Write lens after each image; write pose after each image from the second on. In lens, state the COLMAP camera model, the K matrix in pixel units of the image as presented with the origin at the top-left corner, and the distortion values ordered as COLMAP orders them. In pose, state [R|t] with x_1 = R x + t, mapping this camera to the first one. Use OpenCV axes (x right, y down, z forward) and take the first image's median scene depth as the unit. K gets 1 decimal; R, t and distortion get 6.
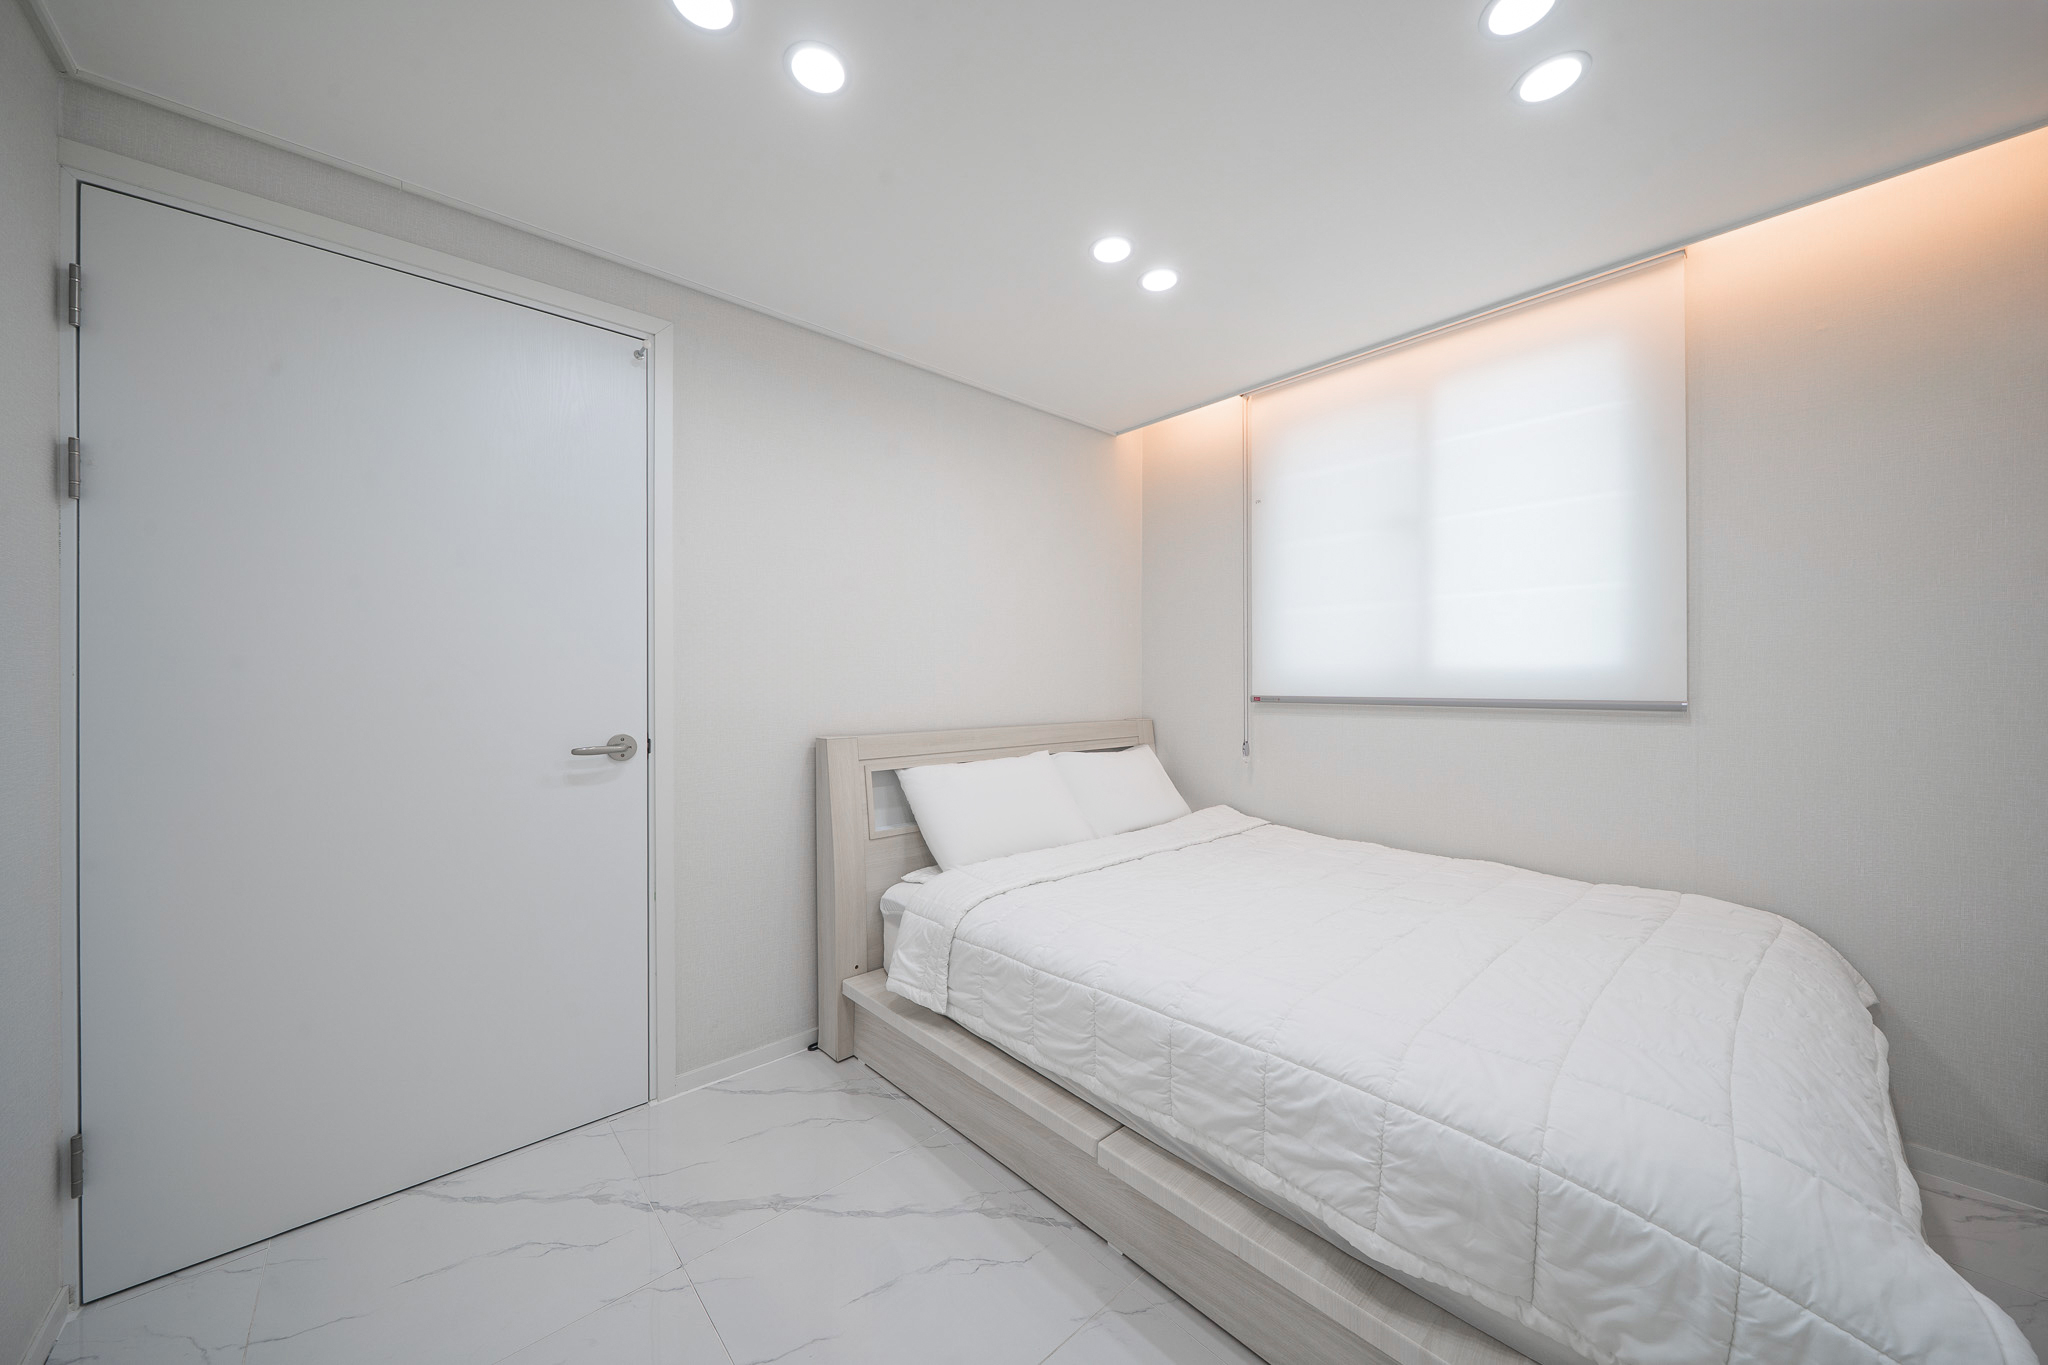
lens RADIAL K [[708.0, 0, 1020.4], [0, 708.0, 688.3], [0, 0, 1]] dist [-0.003158, 0.000160]
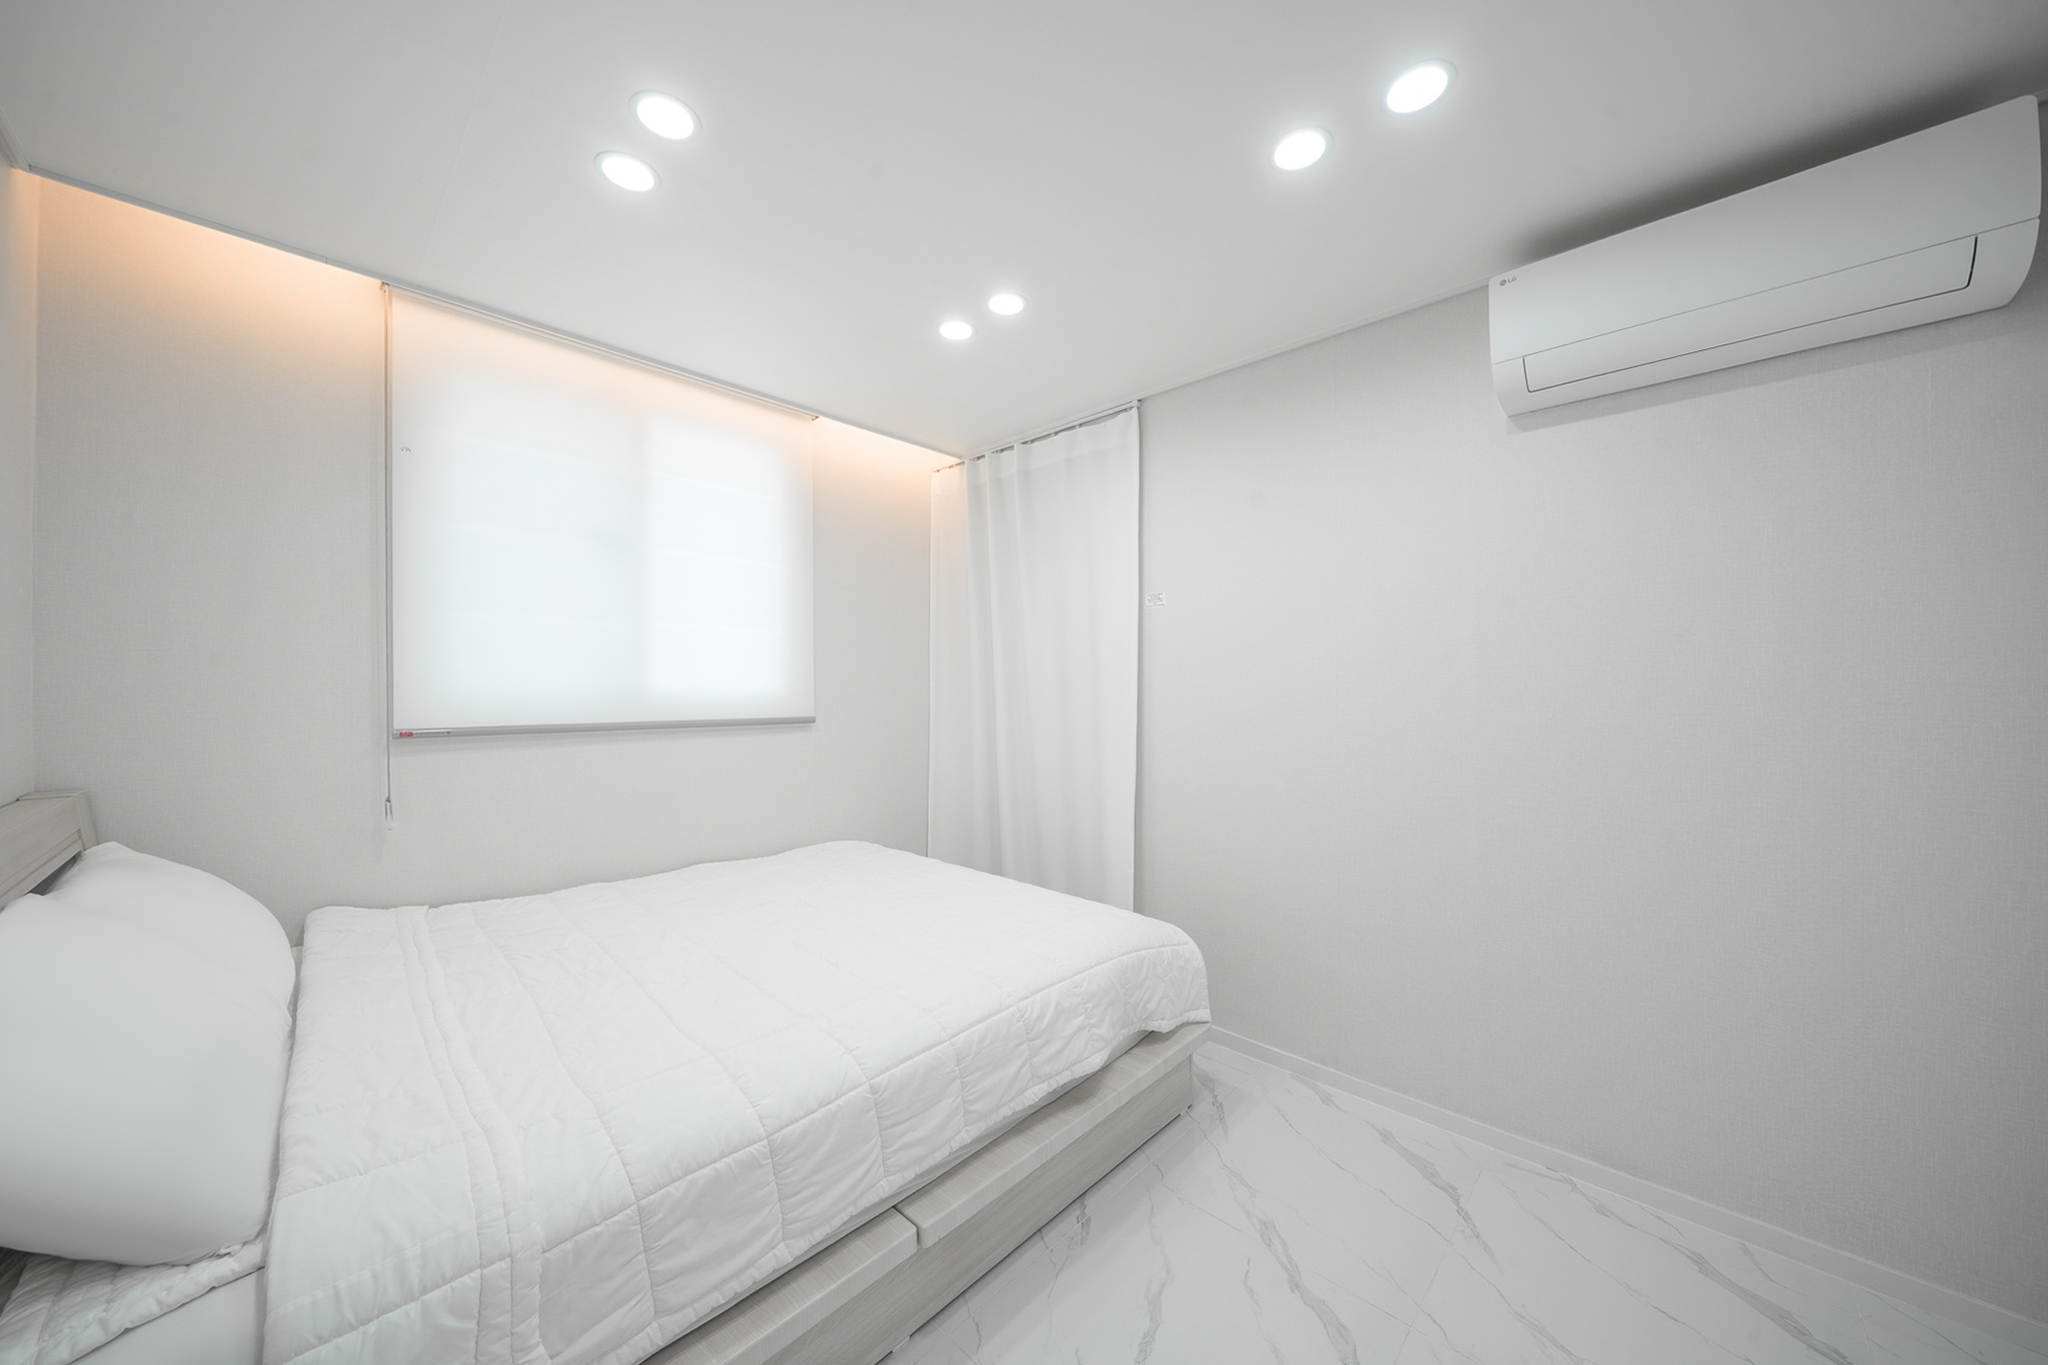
lens RADIAL K [[708.0, 0, 1015.8], [0, 708.0, 685.8], [0, 0, 1]] dist [-0.003158, 0.000160]
pose [[-0.072380, 0.006065, 0.997359, -0.860289], [0.006139, 0.999965, -0.005635, -0.053596], [-0.997358, 0.005715, -0.072415, 0.997144]]
